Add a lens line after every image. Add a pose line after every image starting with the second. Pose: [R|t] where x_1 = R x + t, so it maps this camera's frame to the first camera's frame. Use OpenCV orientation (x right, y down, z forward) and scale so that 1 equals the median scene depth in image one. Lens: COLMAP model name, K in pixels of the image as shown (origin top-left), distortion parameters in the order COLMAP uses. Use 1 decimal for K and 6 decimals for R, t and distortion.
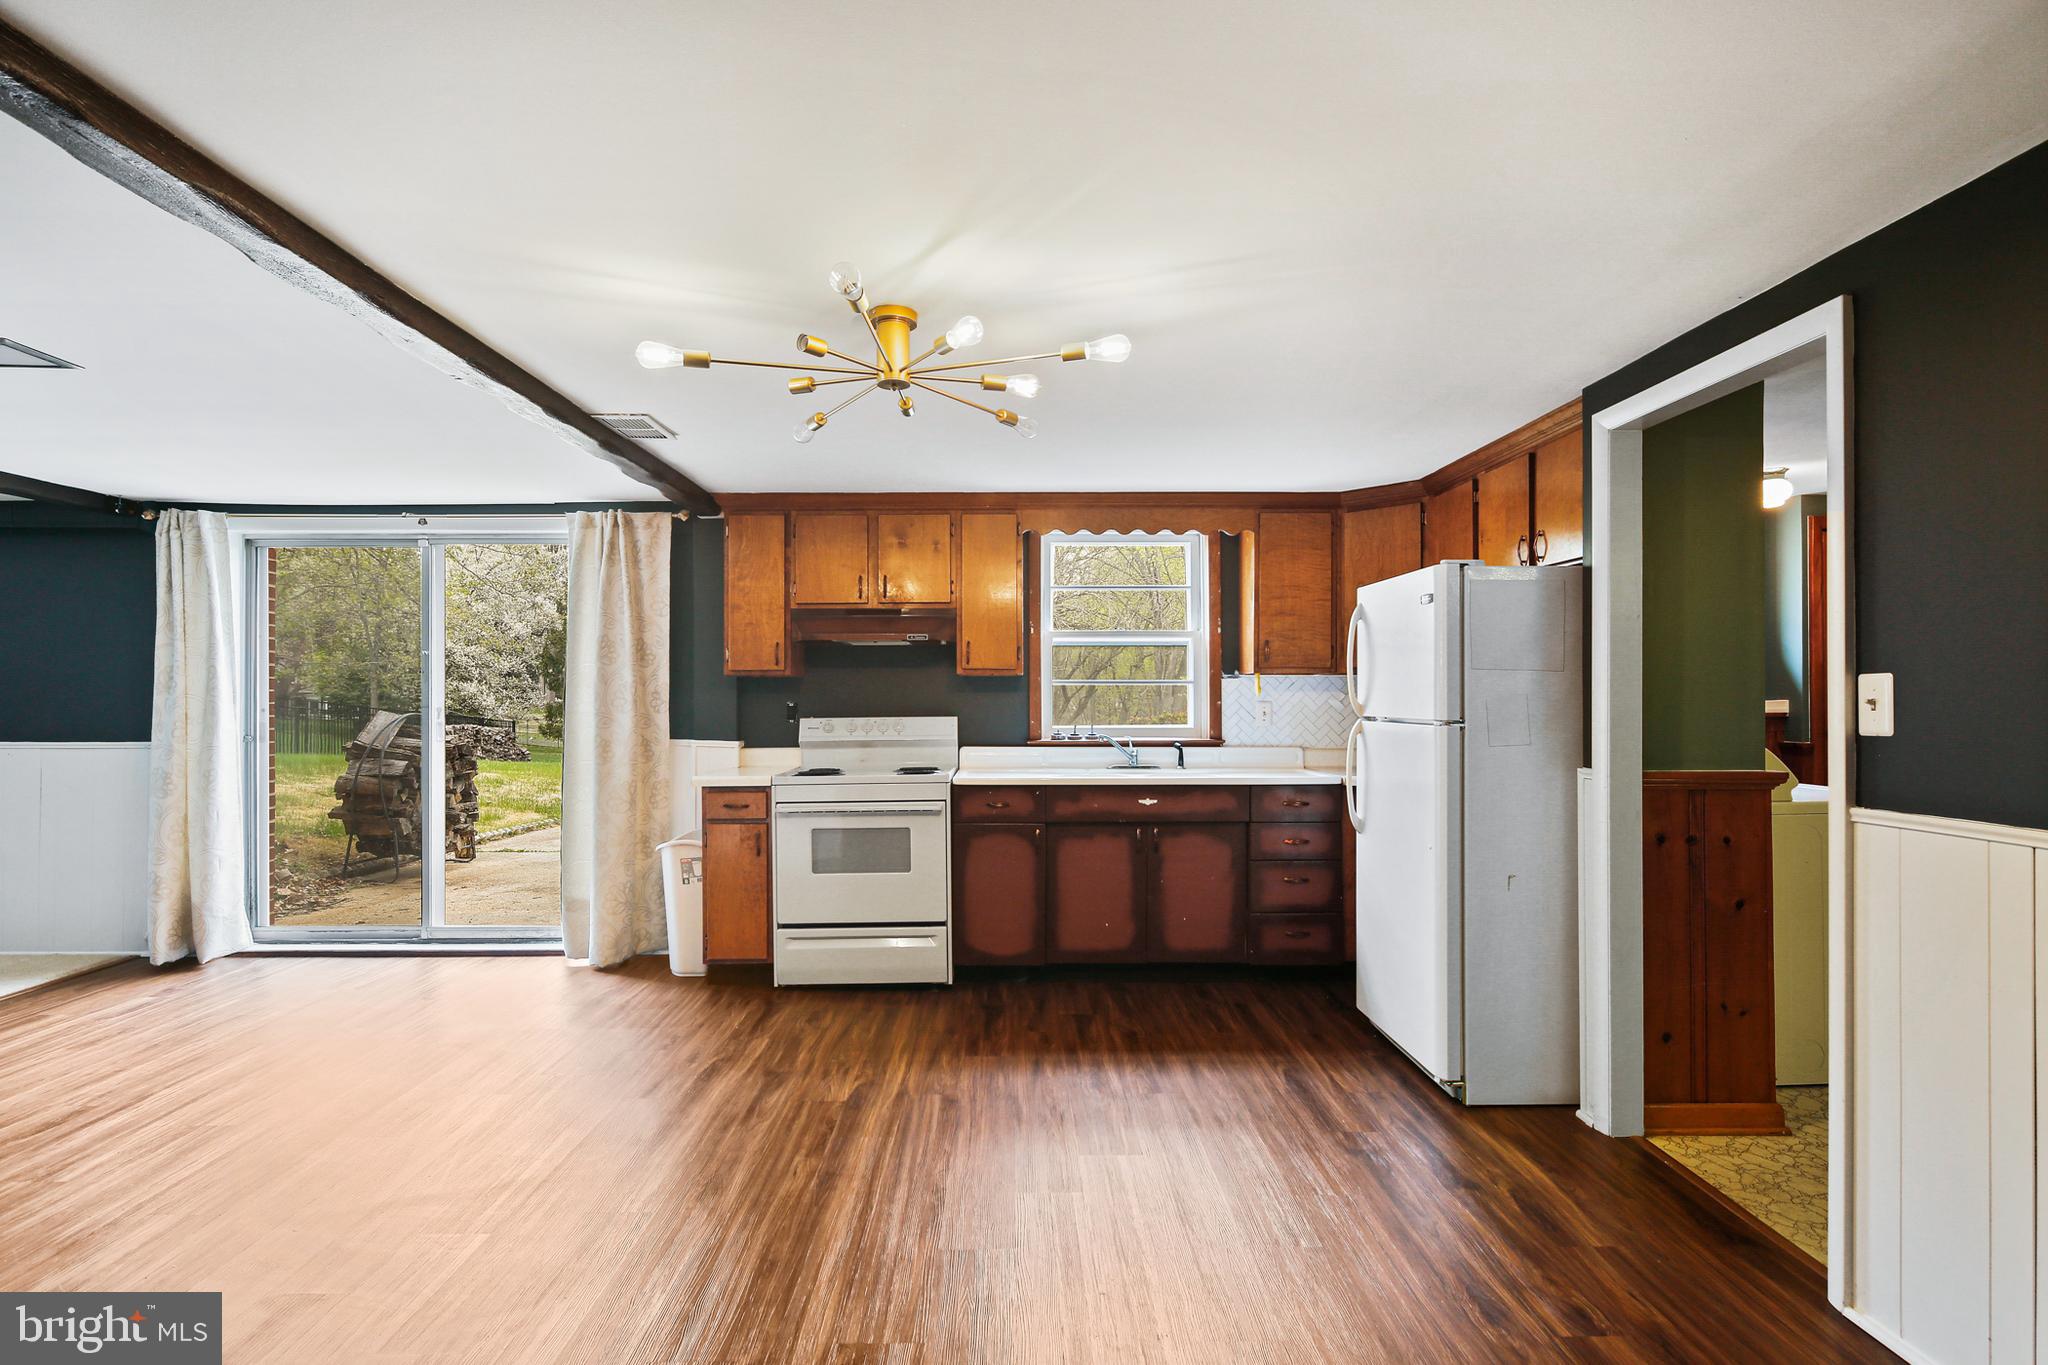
lens RADIAL K [[1014.2, 0, 1019.2], [0, 1014.2, 690.0], [0, 0, 1]] dist [0.003189, -0.000140]
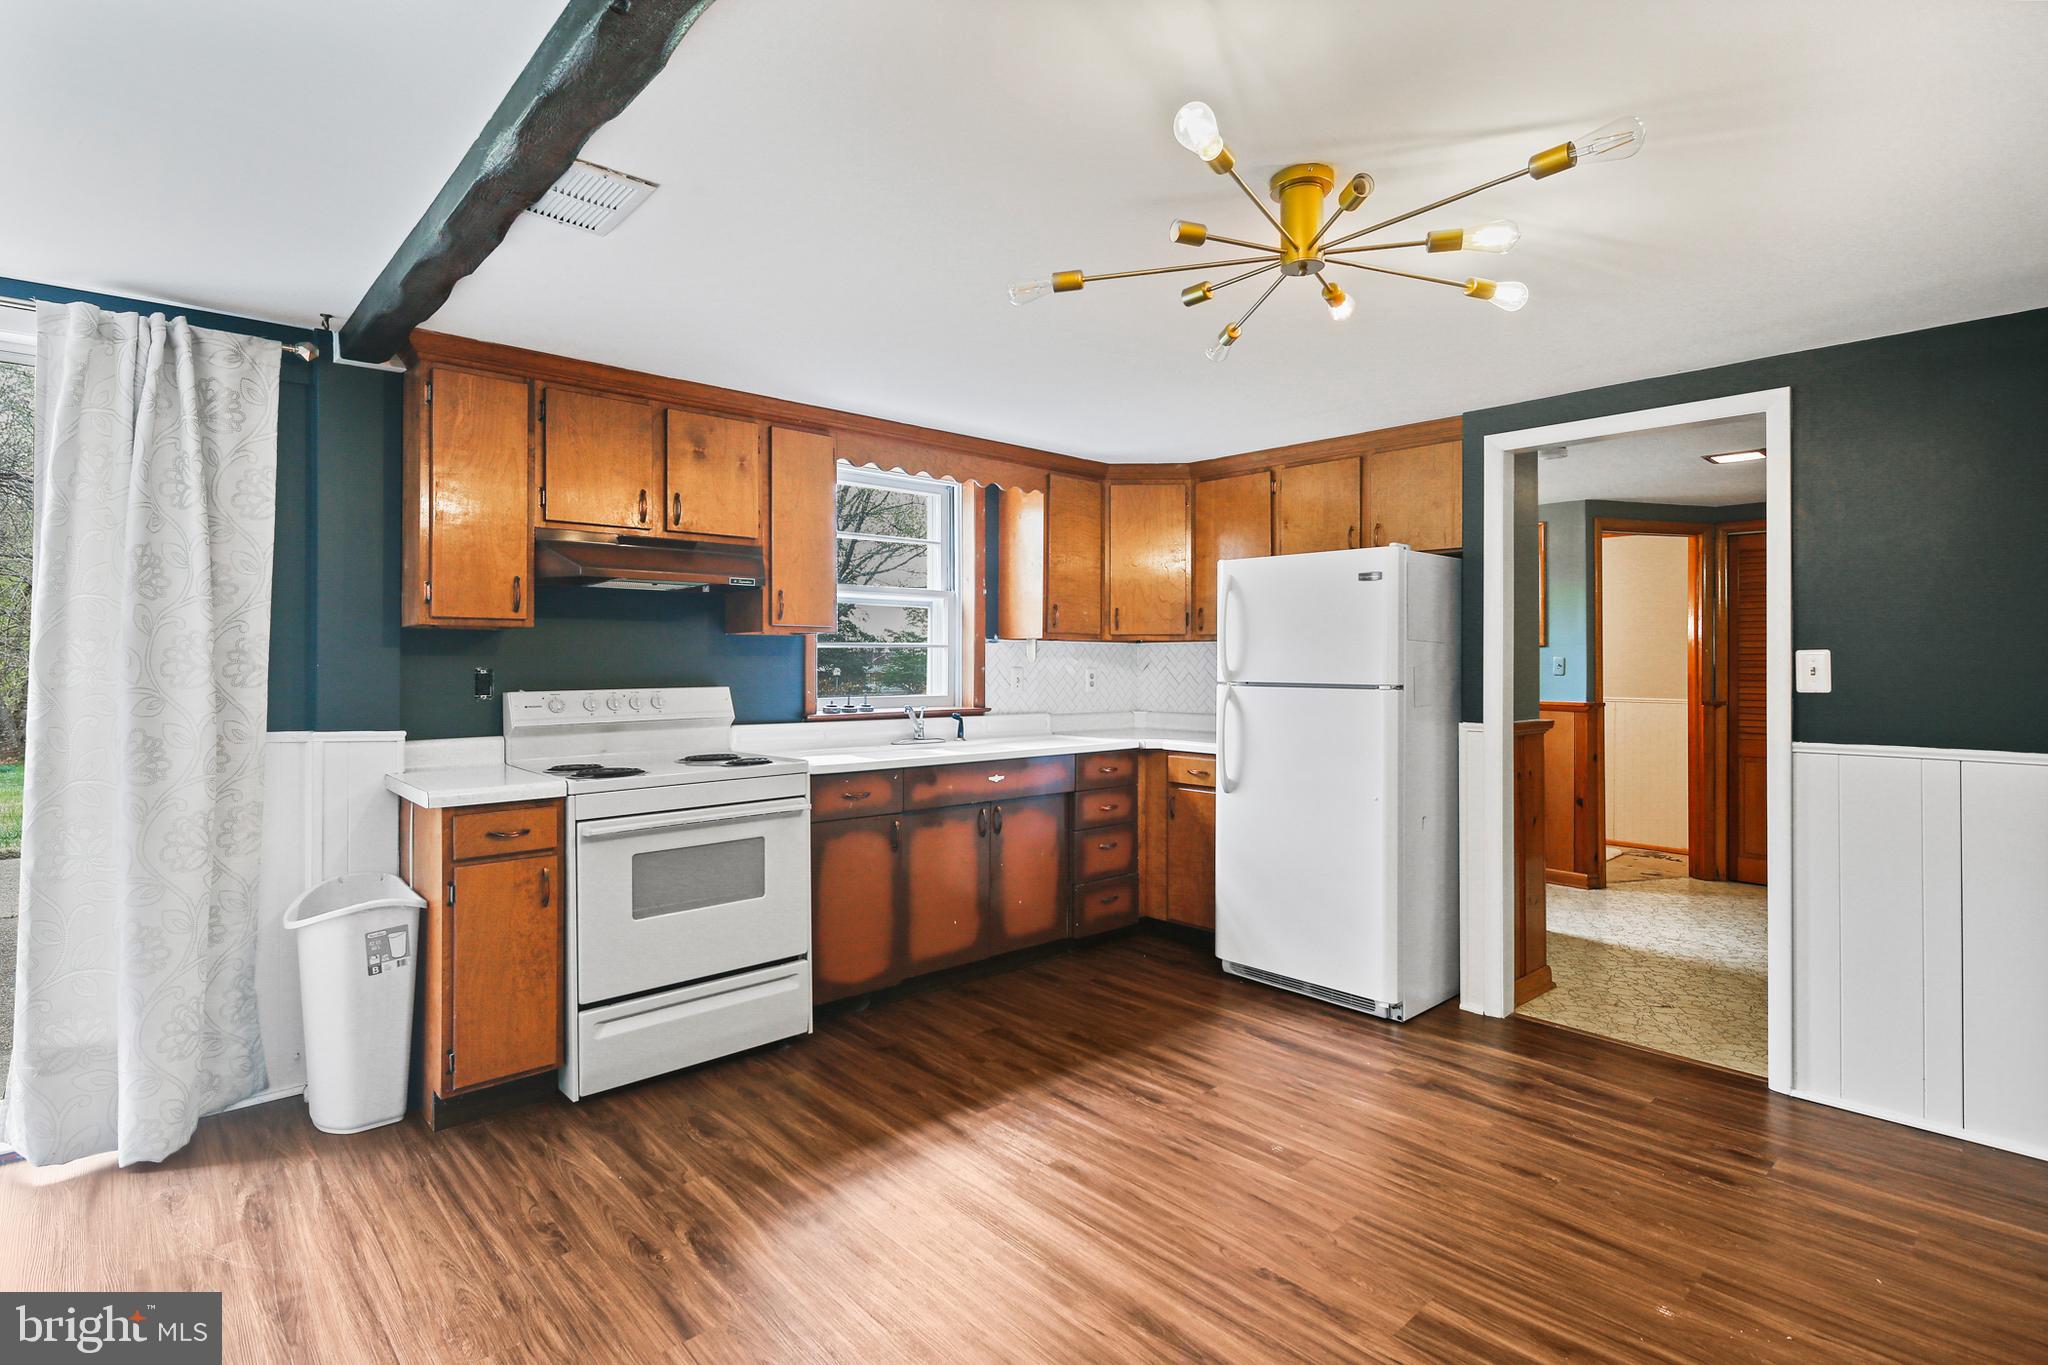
lens RADIAL K [[998.3, 0, 1037.4], [0, 998.3, 656.3], [0, 0, 1]] dist [0.001072, -0.000724]
pose [[0.745219, 0.007914, 0.666773, -0.414556], [-0.009059, 0.999957, -0.001743, 0.002397], [-0.666758, -0.004741, 0.745259, 0.294019]]
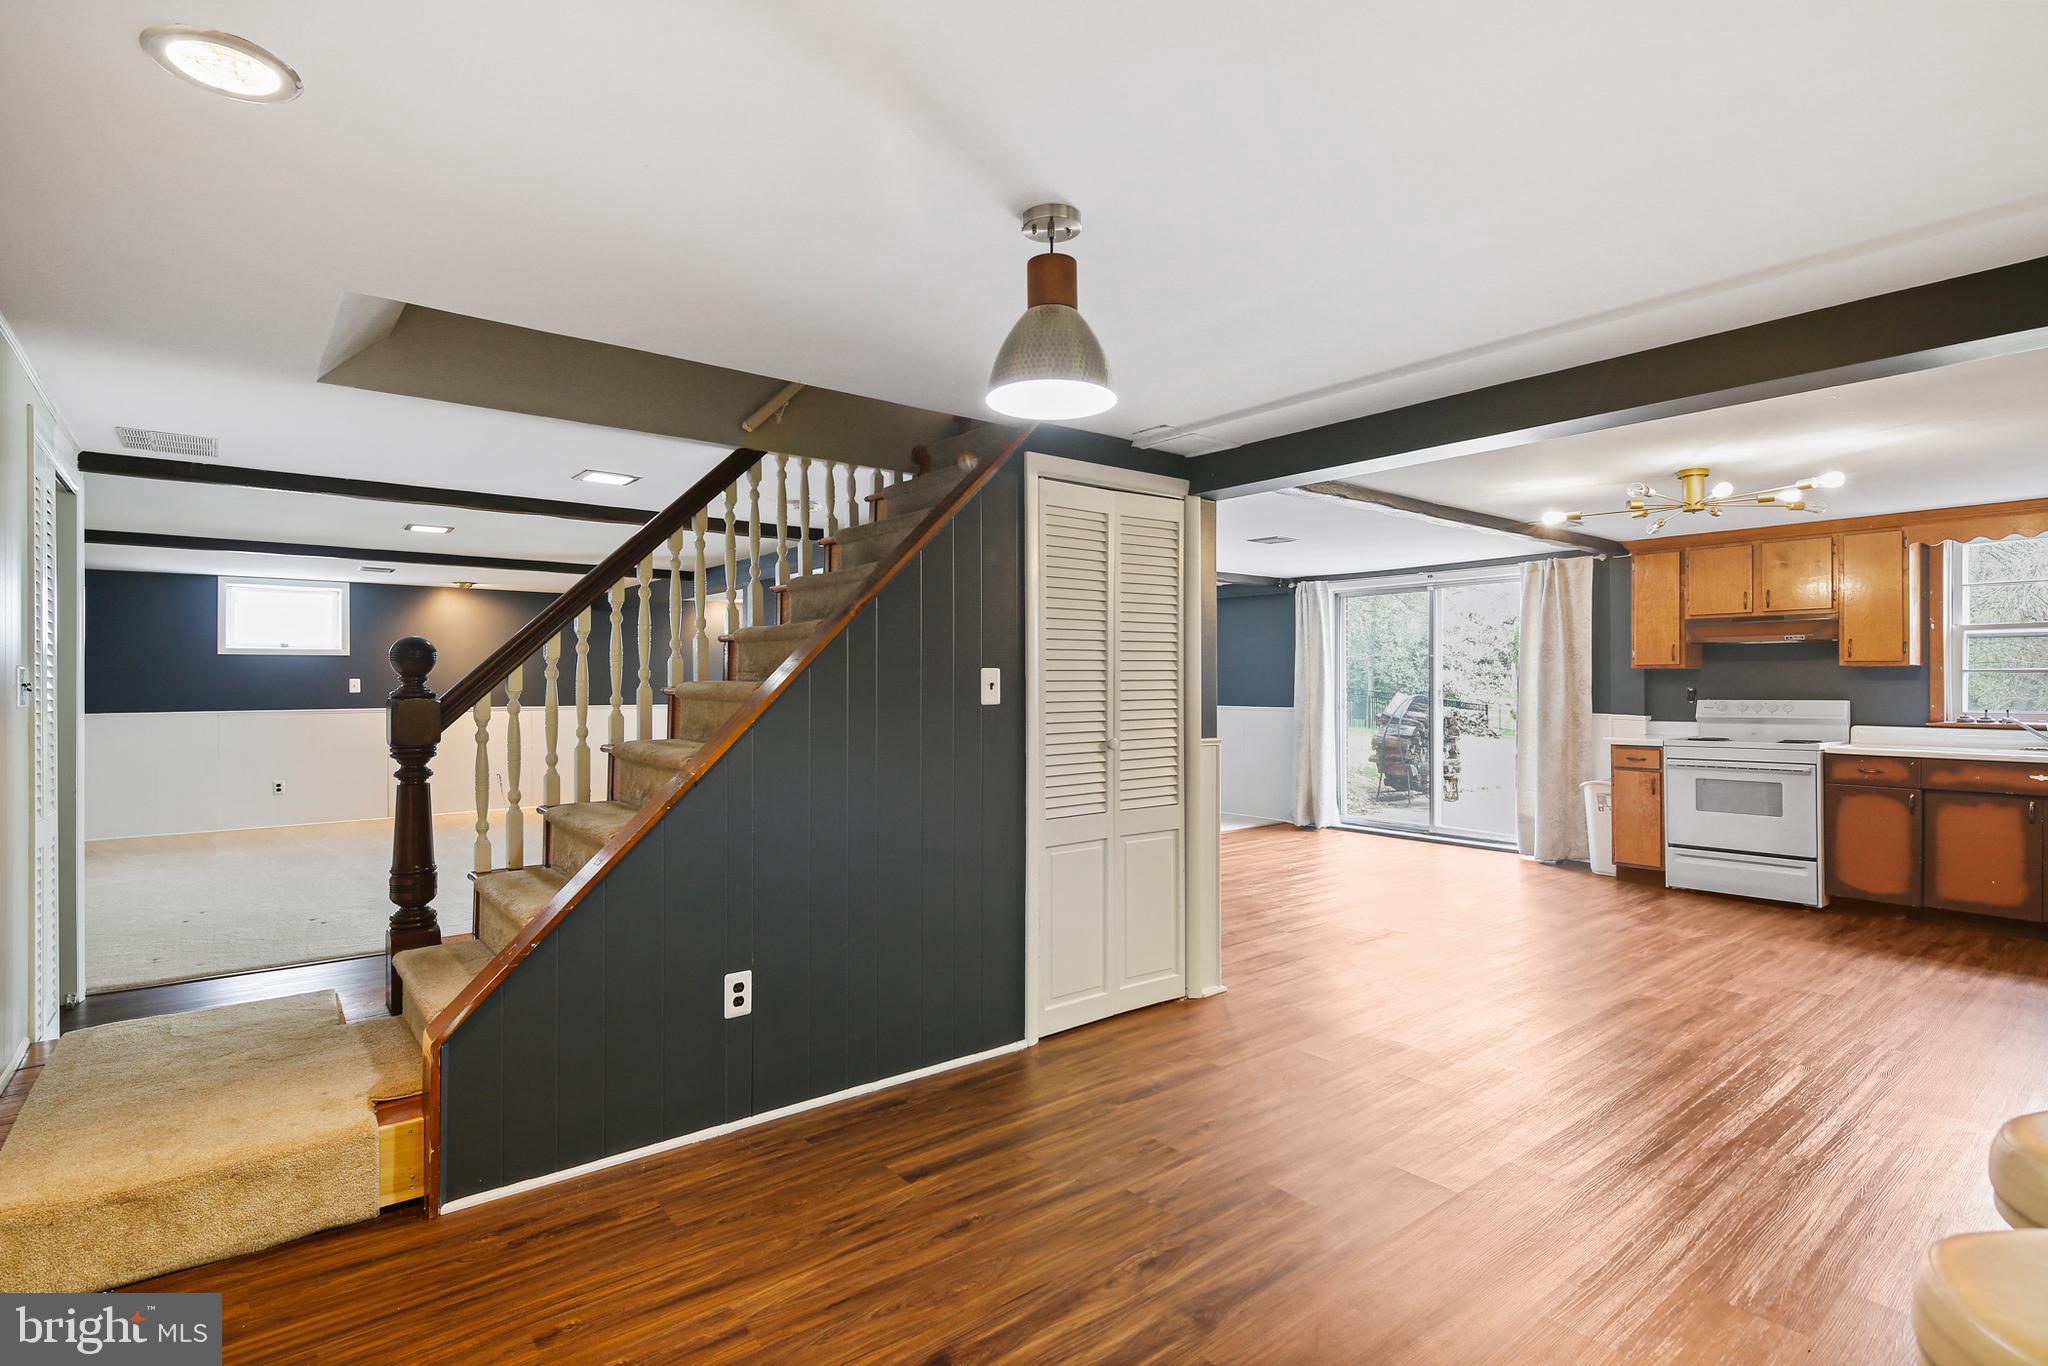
lens RADIAL K [[995.8, 0, 1024.0], [0, 995.8, 683.0], [0, 0, 1]] dist [-0.000836, -0.000345]
pose [[0.623829, 0.001226, -0.781560, 0.266239], [0.004160, 0.999979, 0.004889, -0.004458], [0.781550, -0.006301, 0.623811, -0.530495]]
